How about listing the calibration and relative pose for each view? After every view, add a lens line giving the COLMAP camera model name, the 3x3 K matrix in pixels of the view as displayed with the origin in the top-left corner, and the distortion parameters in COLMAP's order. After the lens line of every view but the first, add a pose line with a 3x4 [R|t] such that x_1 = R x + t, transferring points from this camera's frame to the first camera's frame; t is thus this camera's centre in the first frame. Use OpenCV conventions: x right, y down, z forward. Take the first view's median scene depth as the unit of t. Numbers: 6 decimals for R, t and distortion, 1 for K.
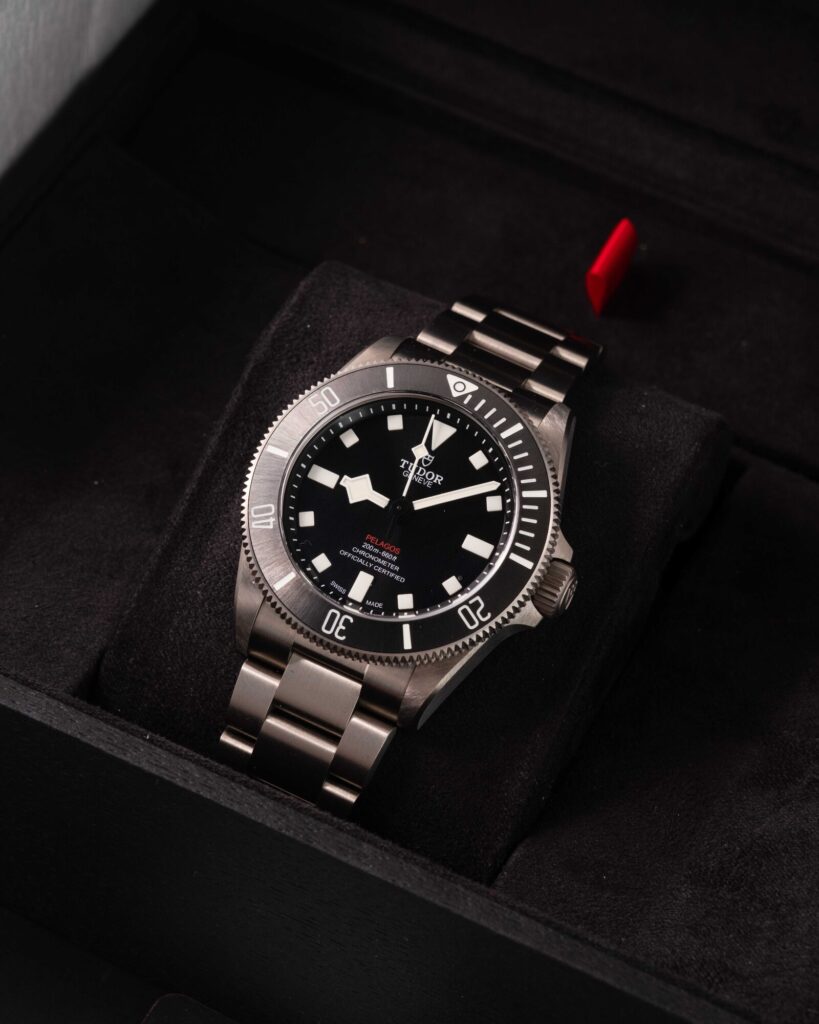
lens RADIAL K [[3552.2, 0, 409.5], [0, 3552.2, 512.0], [0, 0, 1]] dist [0.022040, 2.758046]
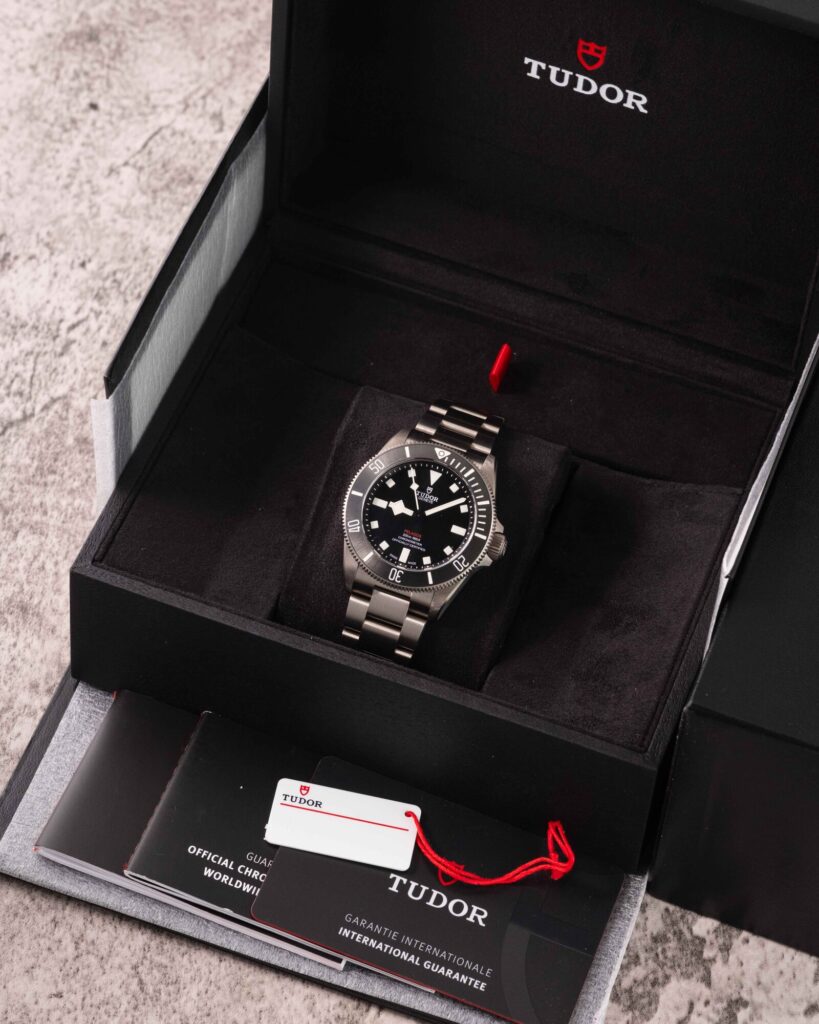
lens RADIAL K [[3552.2, 0, 409.5], [0, 3552.2, 512.0], [0, 0, 1]] dist [0.022040, 2.758046]
pose [[0.992714, -0.100716, 0.066149, -0.145294], [0.094024, 0.990785, 0.097489, -0.205762], [-0.075358, -0.090559, 0.993036, -1.058482]]
